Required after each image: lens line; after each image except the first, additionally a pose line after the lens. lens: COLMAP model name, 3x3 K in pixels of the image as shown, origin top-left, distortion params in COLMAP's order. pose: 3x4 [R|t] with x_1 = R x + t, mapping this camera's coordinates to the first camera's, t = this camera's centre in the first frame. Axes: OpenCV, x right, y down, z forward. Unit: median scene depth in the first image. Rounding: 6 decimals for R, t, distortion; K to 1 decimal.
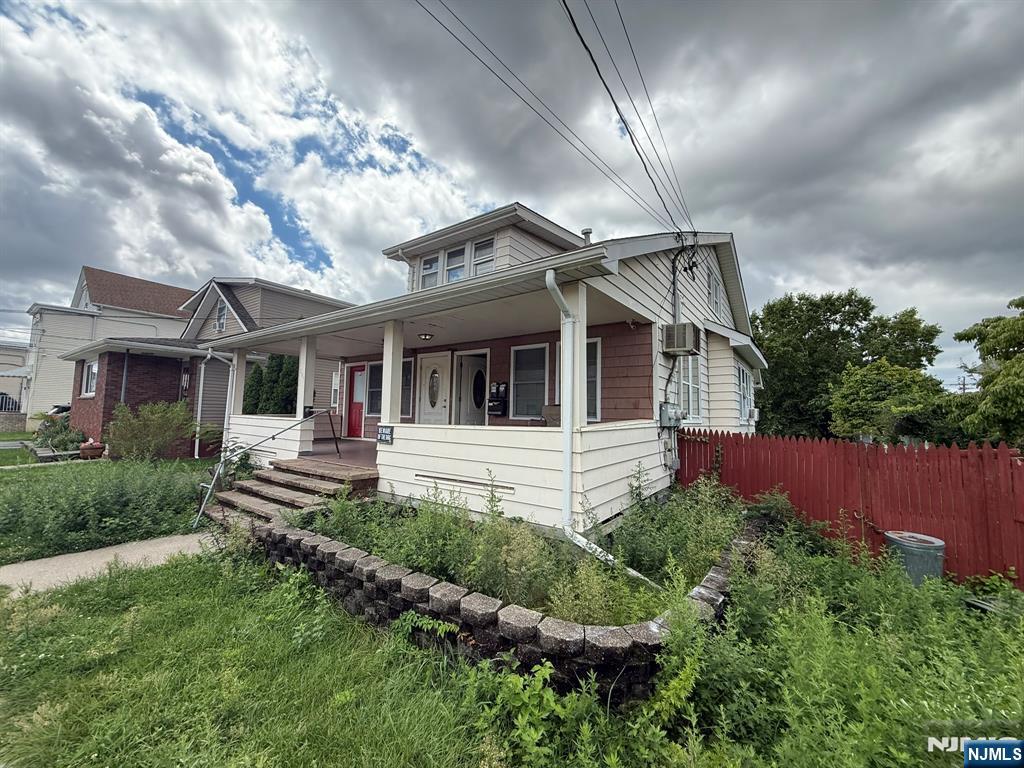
lens RADIAL K [[404.4, 0, 512.0], [0, 404.4, 384.0], [0, 0, 1]] dist [-0.013023, -0.000060]
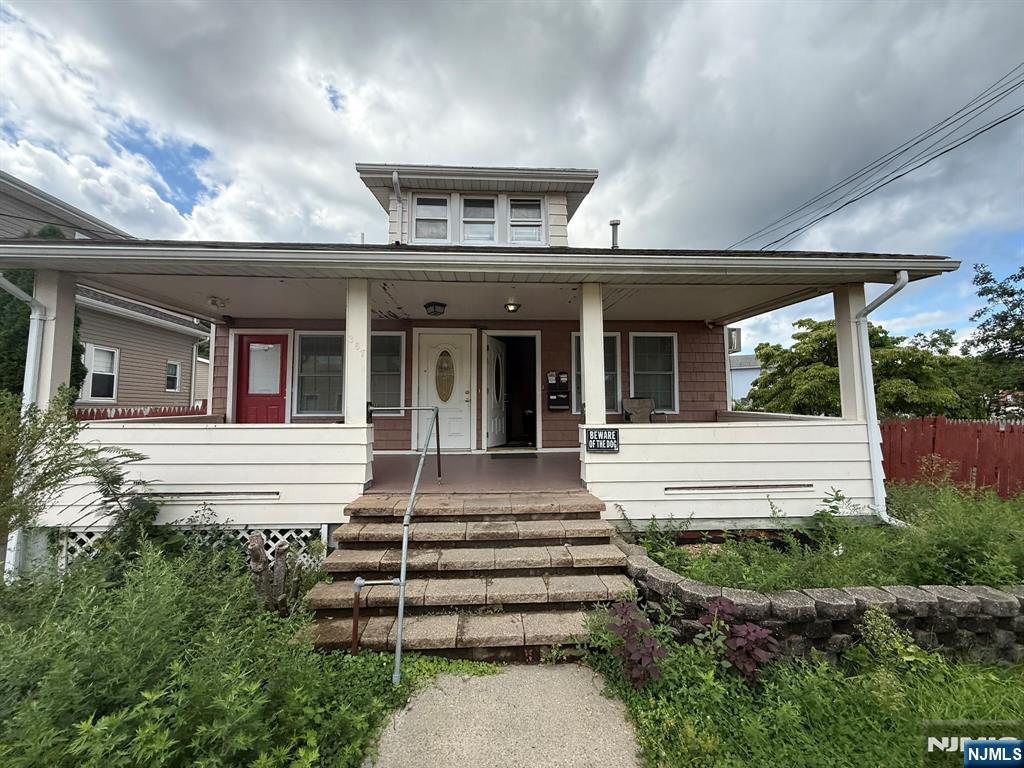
lens RADIAL K [[410.4, 0, 512.0], [0, 410.4, 384.0], [0, 0, 1]] dist [0.000566, -0.000285]
pose [[0.783011, 0.021555, 0.621634, -0.583002], [-0.033693, 0.999402, 0.007786, 0.015736], [-0.621094, -0.027041, 0.783269, 0.341950]]
